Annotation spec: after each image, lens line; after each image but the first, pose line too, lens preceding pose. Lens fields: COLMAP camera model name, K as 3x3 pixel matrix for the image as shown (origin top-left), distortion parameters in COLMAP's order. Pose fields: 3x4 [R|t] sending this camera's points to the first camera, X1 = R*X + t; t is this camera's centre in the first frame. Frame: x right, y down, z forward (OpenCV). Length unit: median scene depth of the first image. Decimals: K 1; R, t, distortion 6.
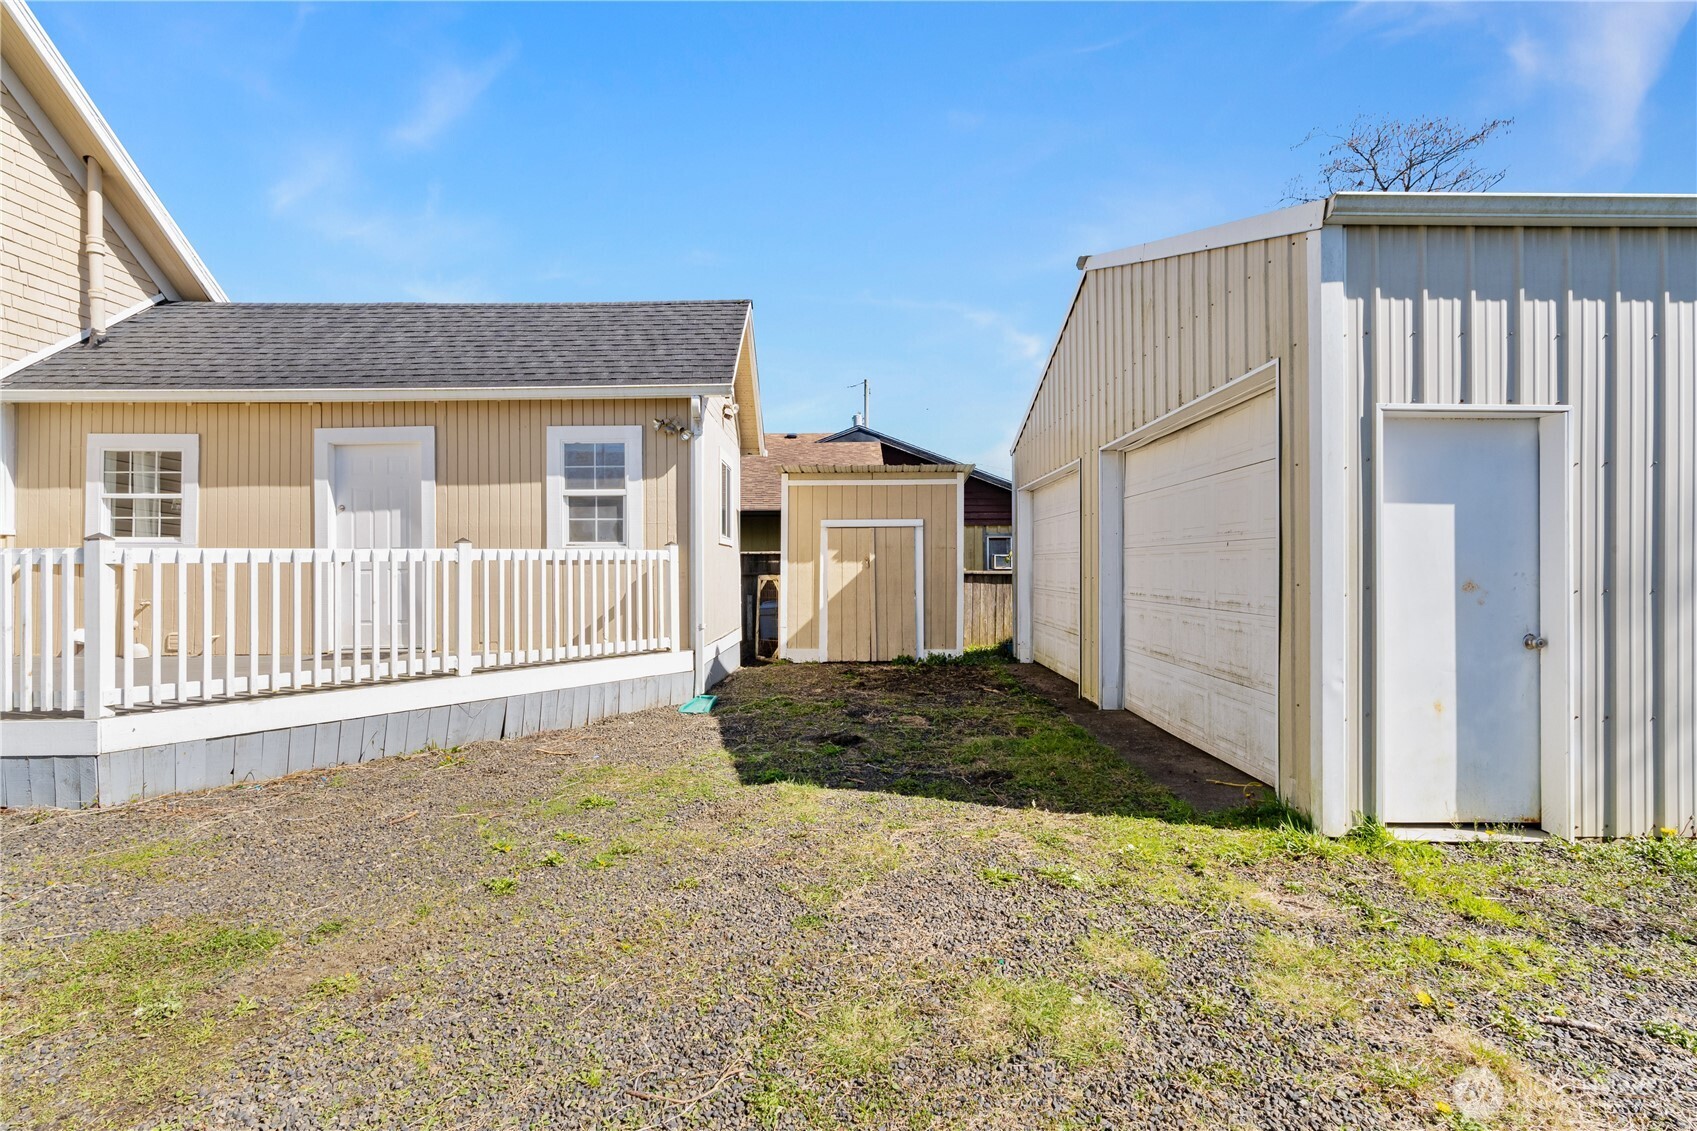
lens RADIAL K [[773.3, 0, 843.8], [0, 773.3, 565.1], [0, 0, 1]] dist [-0.011258, 0.004346]
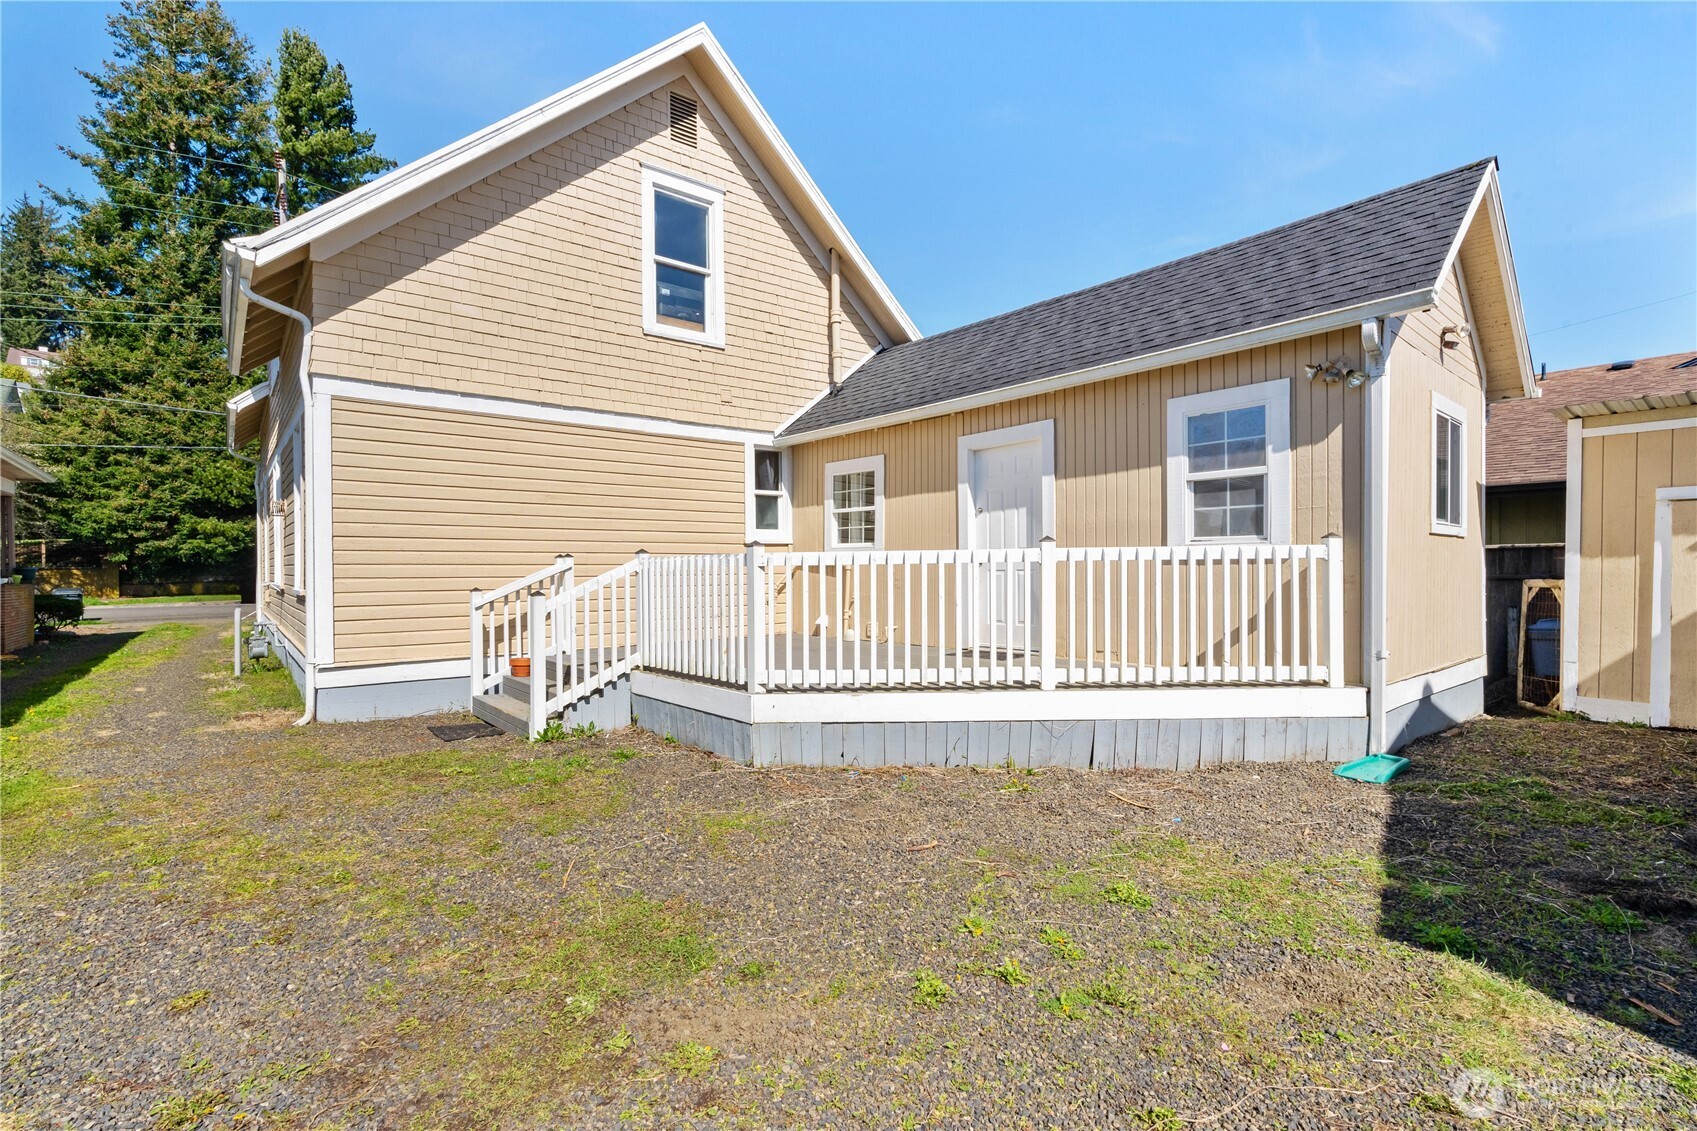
lens RADIAL K [[773.3, 0, 856.8], [0, 773.3, 572.3], [0, 0, 1]] dist [-0.011258, 0.004346]
pose [[0.641744, 0.005837, -0.766897, 0.041117], [0.003303, 0.999941, 0.010375, -0.002218], [0.766912, -0.009191, 0.641687, 0.203763]]
